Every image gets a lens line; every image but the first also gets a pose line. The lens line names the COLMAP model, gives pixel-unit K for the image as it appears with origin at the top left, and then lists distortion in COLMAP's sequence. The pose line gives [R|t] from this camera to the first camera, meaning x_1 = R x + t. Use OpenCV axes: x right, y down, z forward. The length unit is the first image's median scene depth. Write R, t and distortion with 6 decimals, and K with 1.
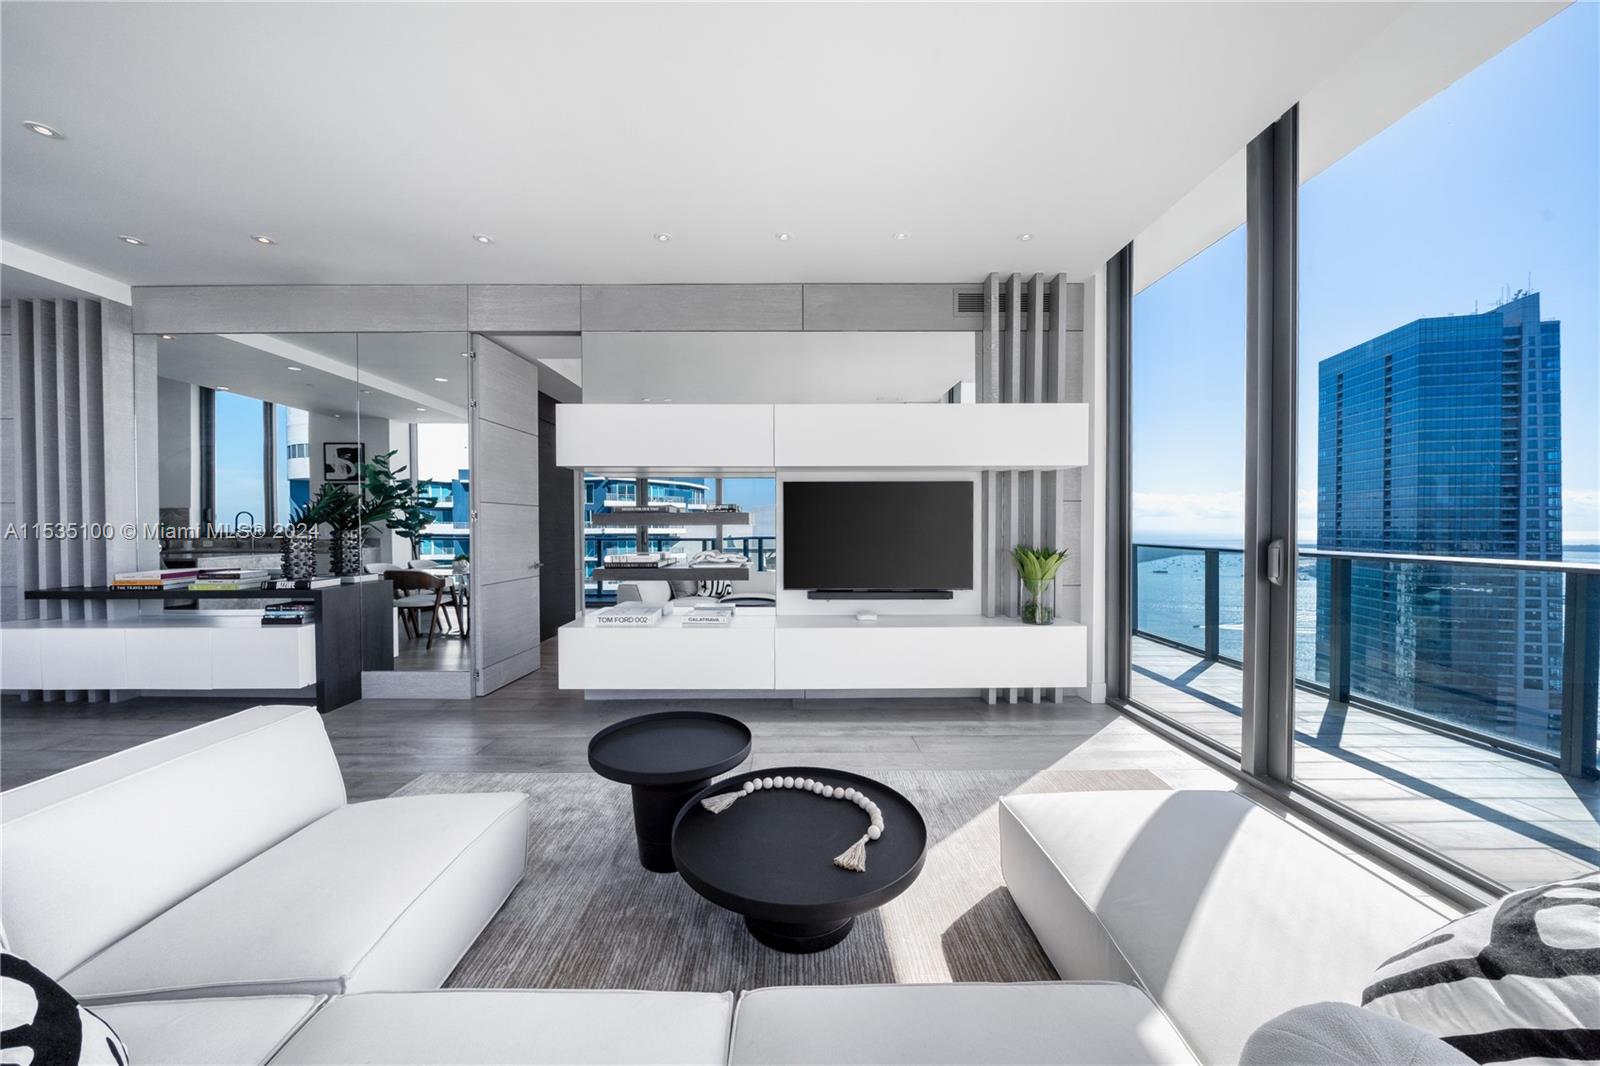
lens RADIAL K [[549.2, 0, 795.4], [0, 549.2, 544.1], [0, 0, 1]] dist [-0.001212, -0.000054]
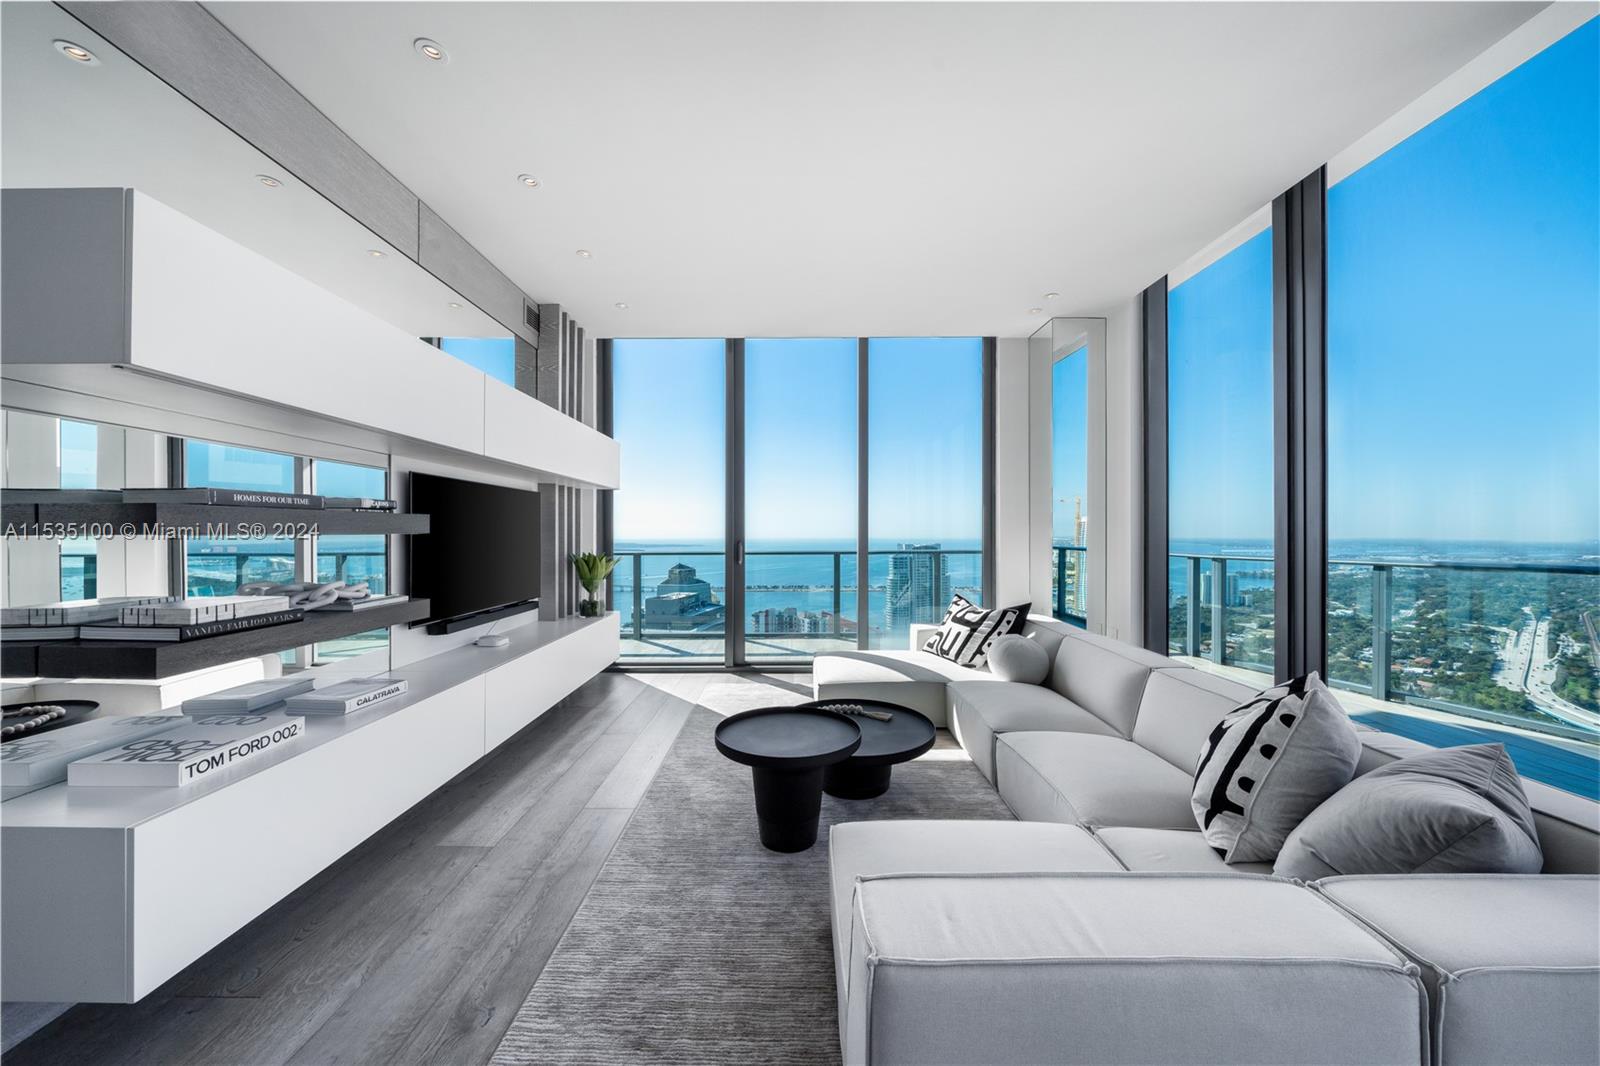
lens RADIAL K [[549.2, 0, 799.6], [0, 549.2, 536.5], [0, 0, 1]] dist [-0.001212, -0.000054]
pose [[-0.023058, 0.001498, 0.999733, -0.836061], [0.010248, 0.999947, -0.001262, -0.030919], [-0.999682, 0.010217, -0.023072, 0.609711]]
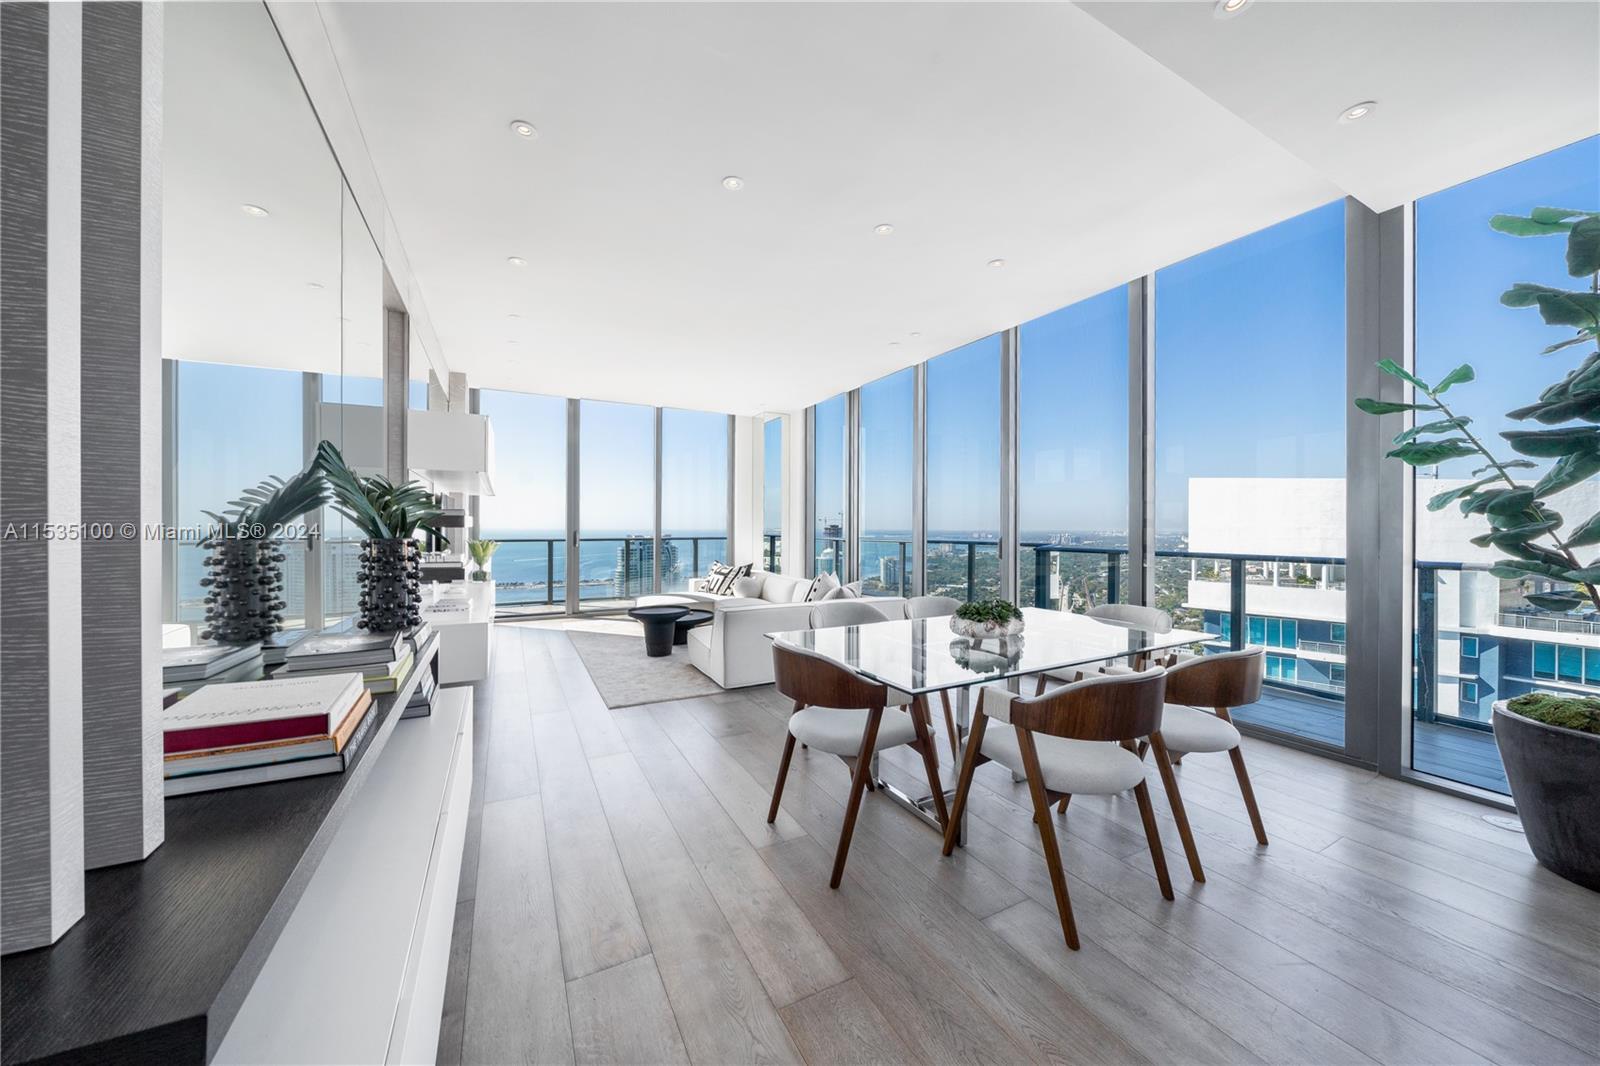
lens RADIAL K [[549.2, 0, 796.8], [0, 549.2, 531.0], [0, 0, 1]] dist [-0.001212, -0.000054]
pose [[-0.481505, -0.005113, 0.876428, -1.790068], [0.005554, 0.999945, 0.008886, -0.038399], [-0.876426, 0.009146, -0.481450, 1.040321]]
